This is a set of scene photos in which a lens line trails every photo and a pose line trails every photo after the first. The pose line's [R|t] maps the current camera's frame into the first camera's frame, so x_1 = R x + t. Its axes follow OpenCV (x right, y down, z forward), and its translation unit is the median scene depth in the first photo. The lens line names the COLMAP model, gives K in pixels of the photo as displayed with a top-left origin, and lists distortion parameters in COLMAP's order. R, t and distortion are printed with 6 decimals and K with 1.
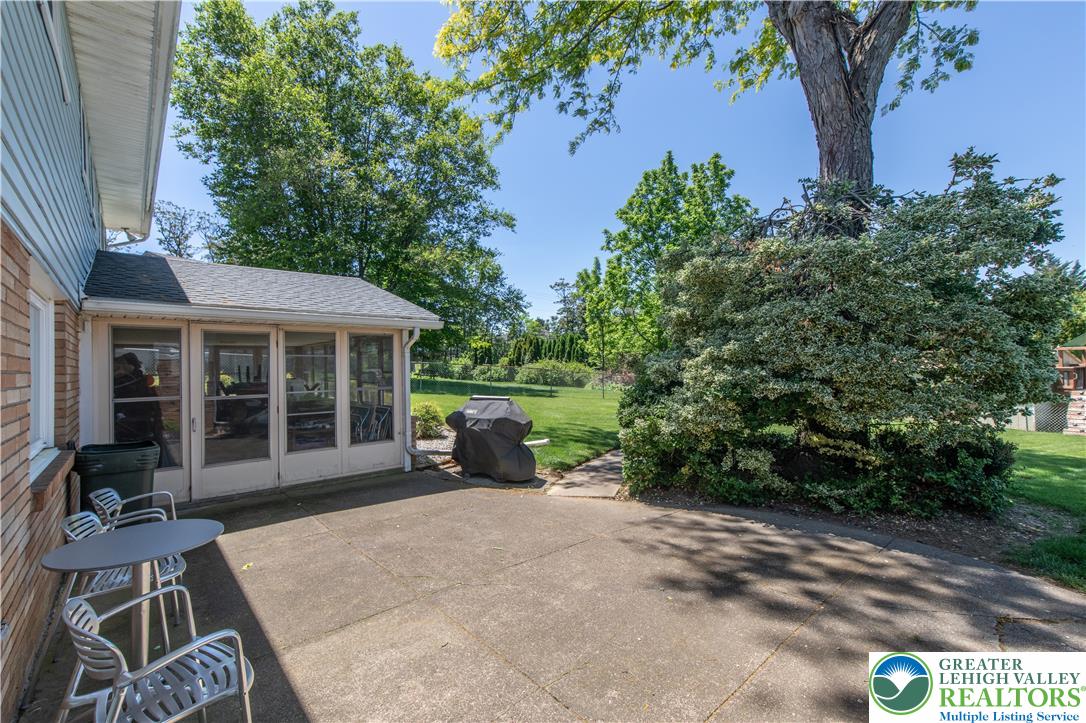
lens RADIAL K [[460.8, 0, 545.0], [0, 460.8, 367.2], [0, 0, 1]] dist [0.001699, 0.000927]
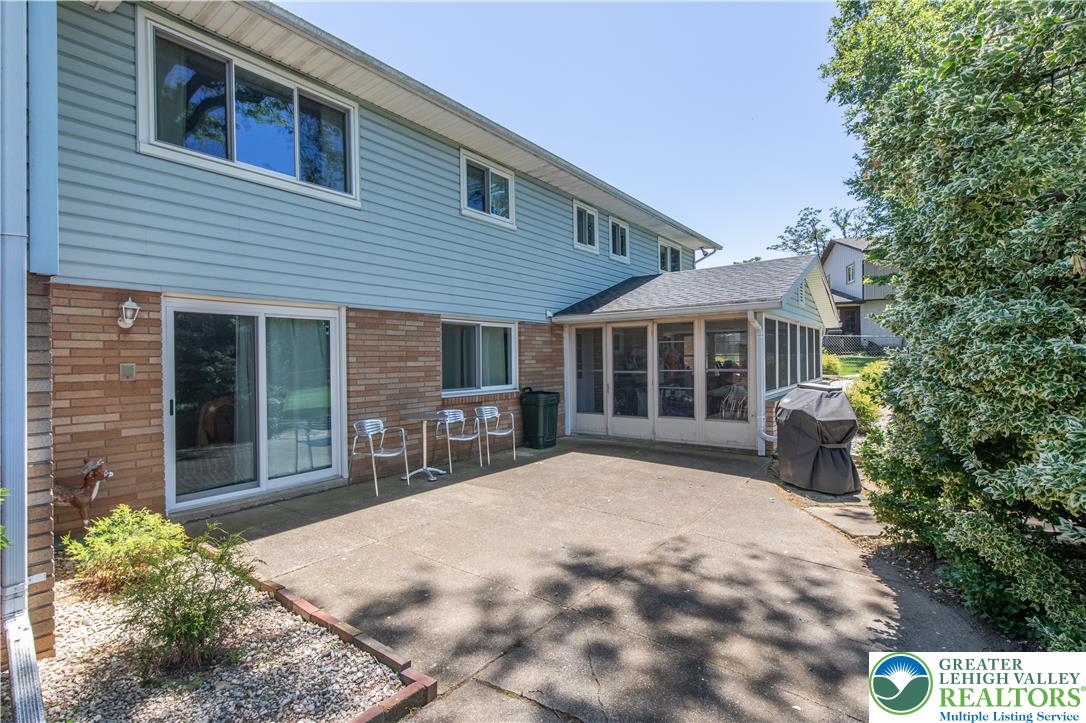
lens RADIAL K [[527.2, 0, 543.1], [0, 527.2, 353.9], [0, 0, 1]] dist [0.018100, 0.000085]
pose [[0.206661, 0.008629, -0.978375, 1.168410], [0.011302, 0.999873, 0.011206, -0.016123], [0.978347, -0.013373, 0.206537, 0.509693]]
